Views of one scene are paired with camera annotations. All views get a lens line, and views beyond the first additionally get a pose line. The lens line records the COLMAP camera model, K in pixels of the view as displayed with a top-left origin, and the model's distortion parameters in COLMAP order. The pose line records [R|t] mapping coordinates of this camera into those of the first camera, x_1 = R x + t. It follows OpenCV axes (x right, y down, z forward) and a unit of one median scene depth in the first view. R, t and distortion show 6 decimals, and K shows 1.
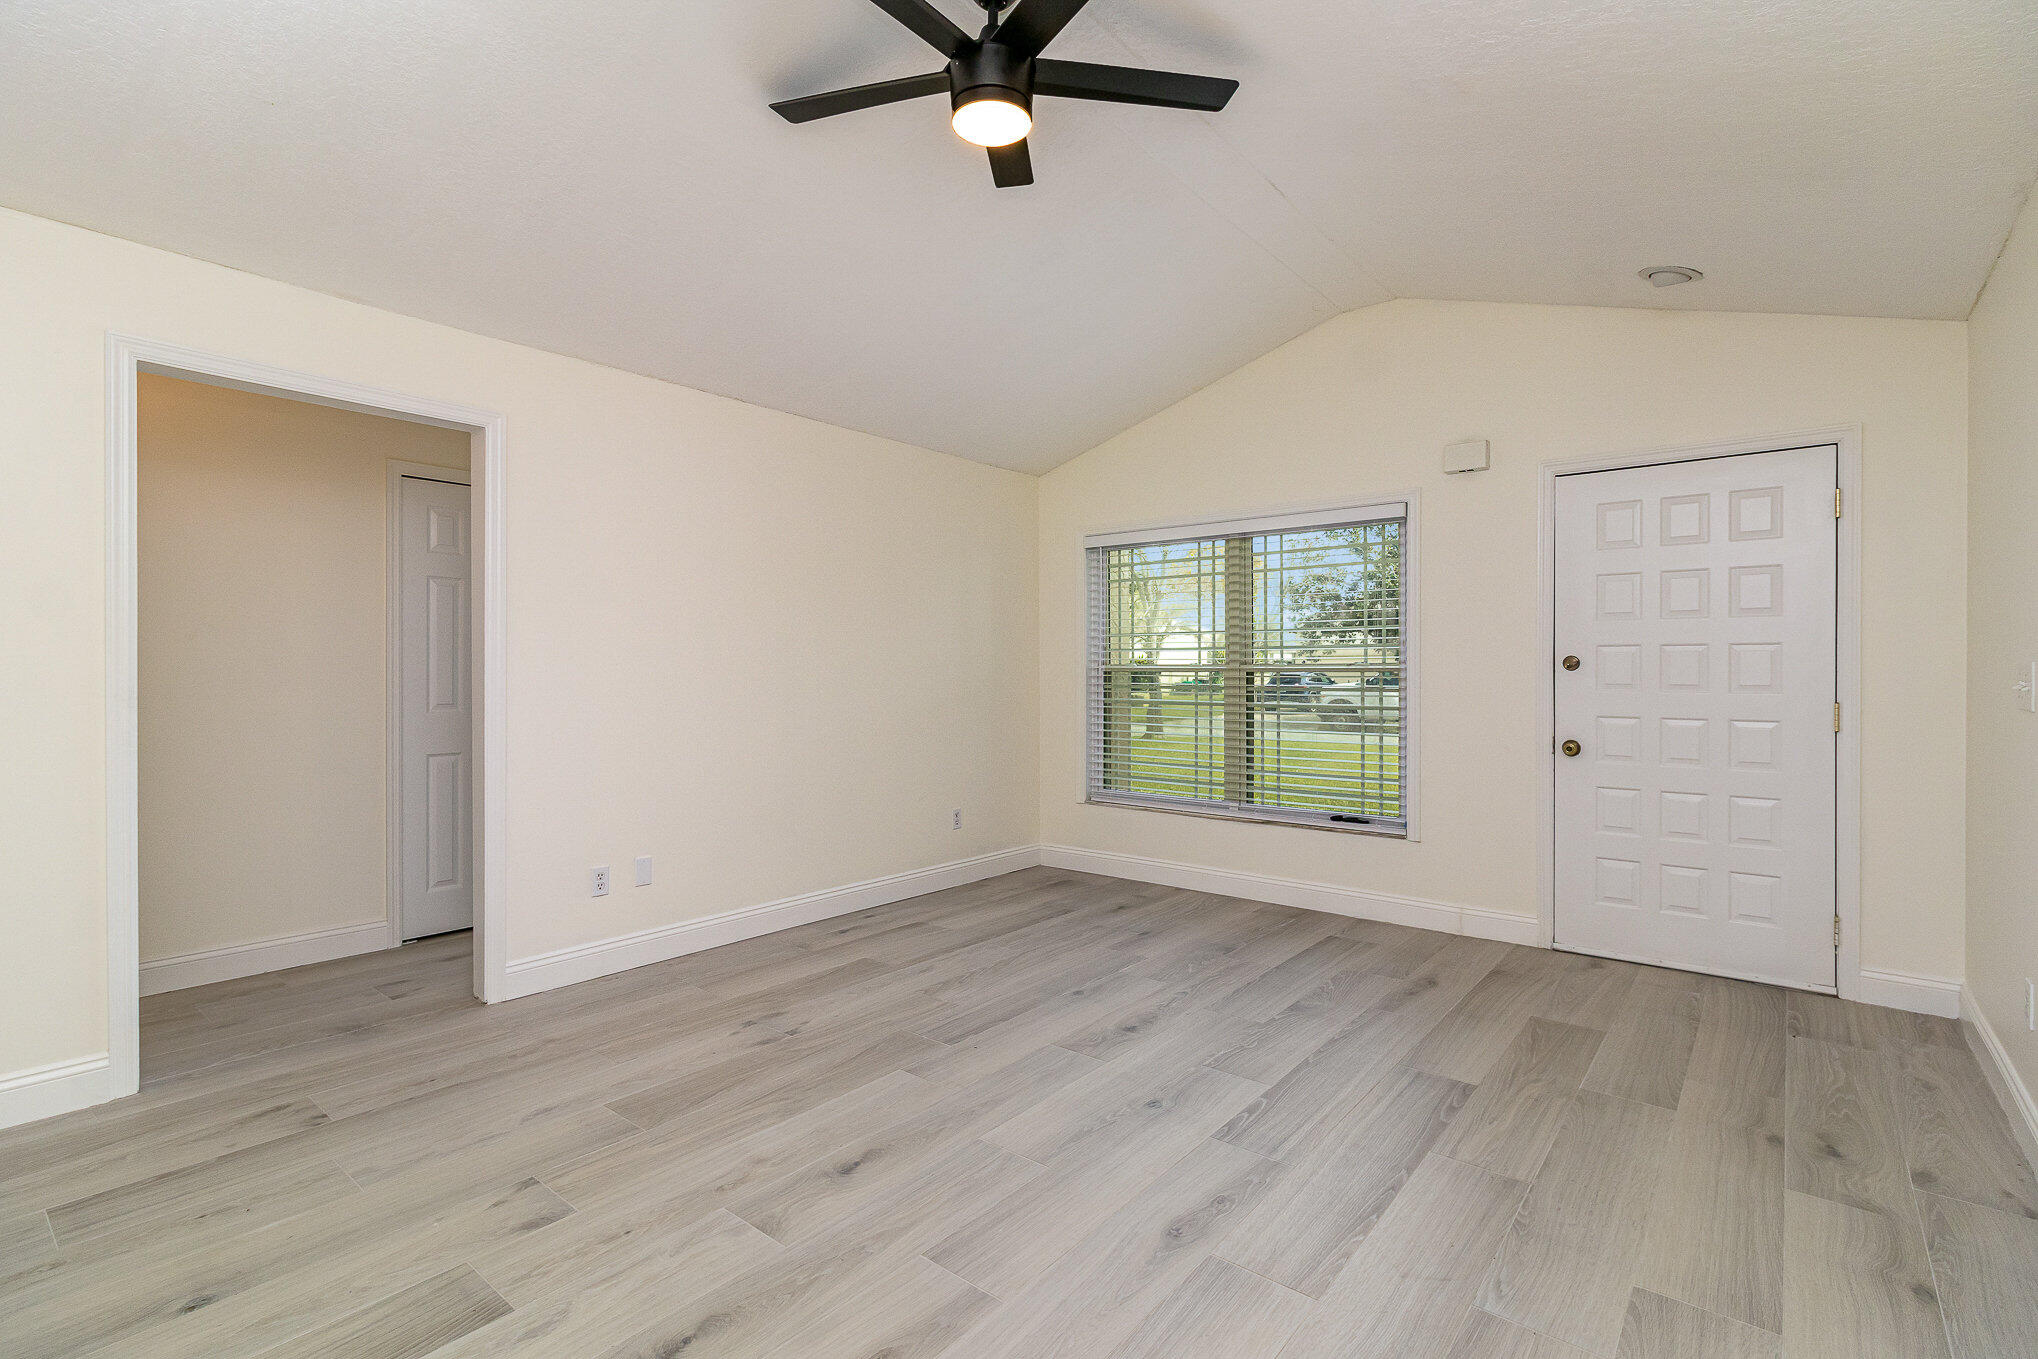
lens RADIAL K [[939.1, 0, 1029.4], [0, 939.1, 671.6], [0, 0, 1]] dist [0.000873, -0.000424]
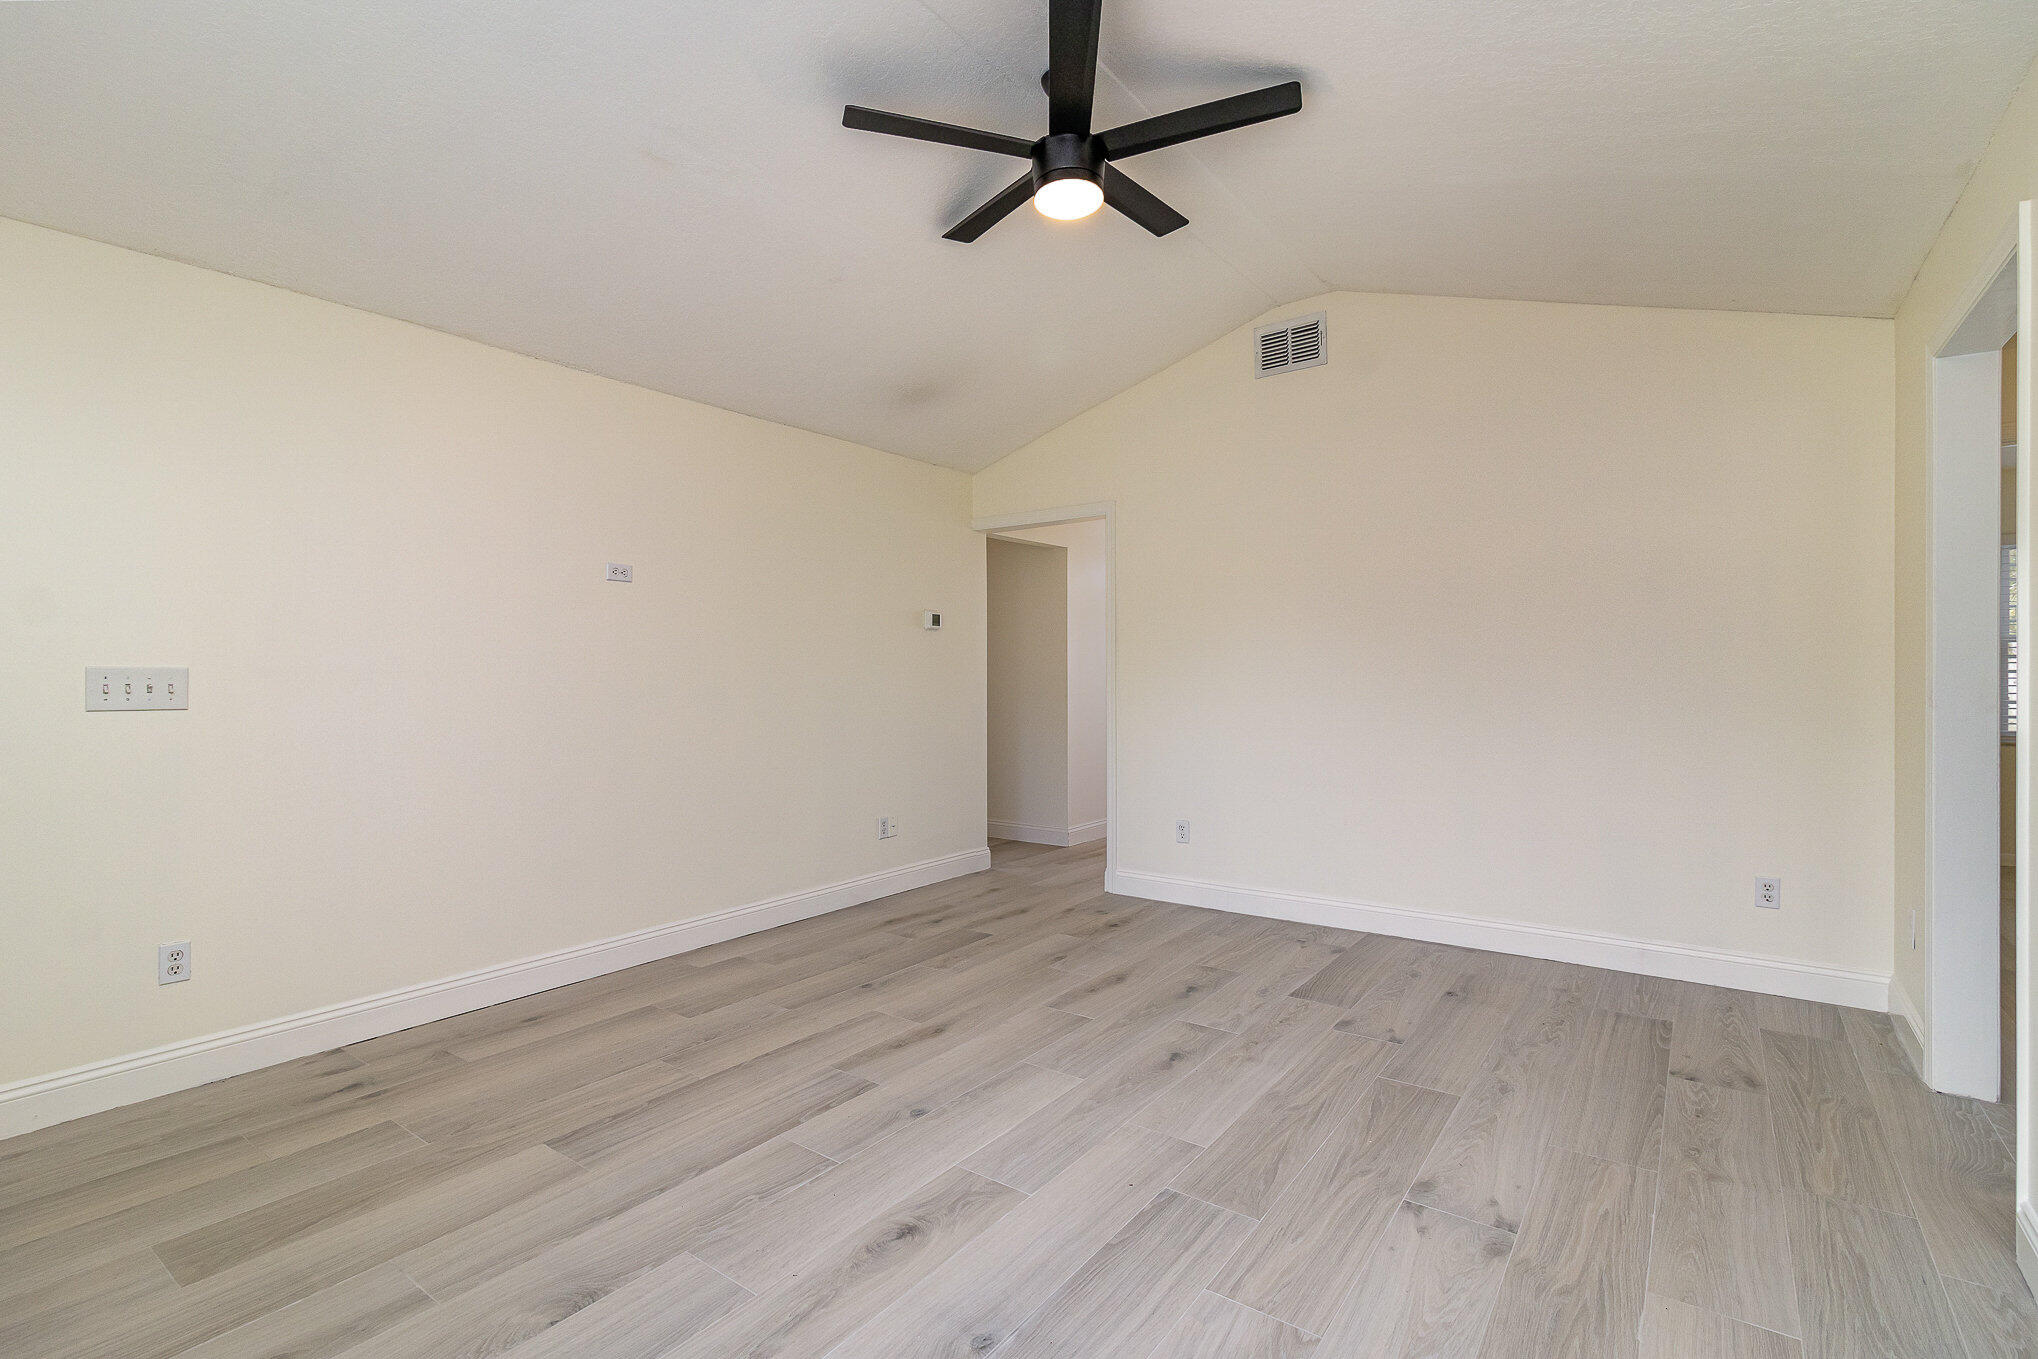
lens RADIAL K [[939.1, 0, 1029.4], [0, 939.1, 671.6], [0, 0, 1]] dist [0.000873, -0.000424]
pose [[-0.998064, 0.003955, -0.062076, 0.076640], [0.003954, 0.999992, 0.000139, -0.001772], [0.062076, -0.000107, -0.998071, 2.011840]]
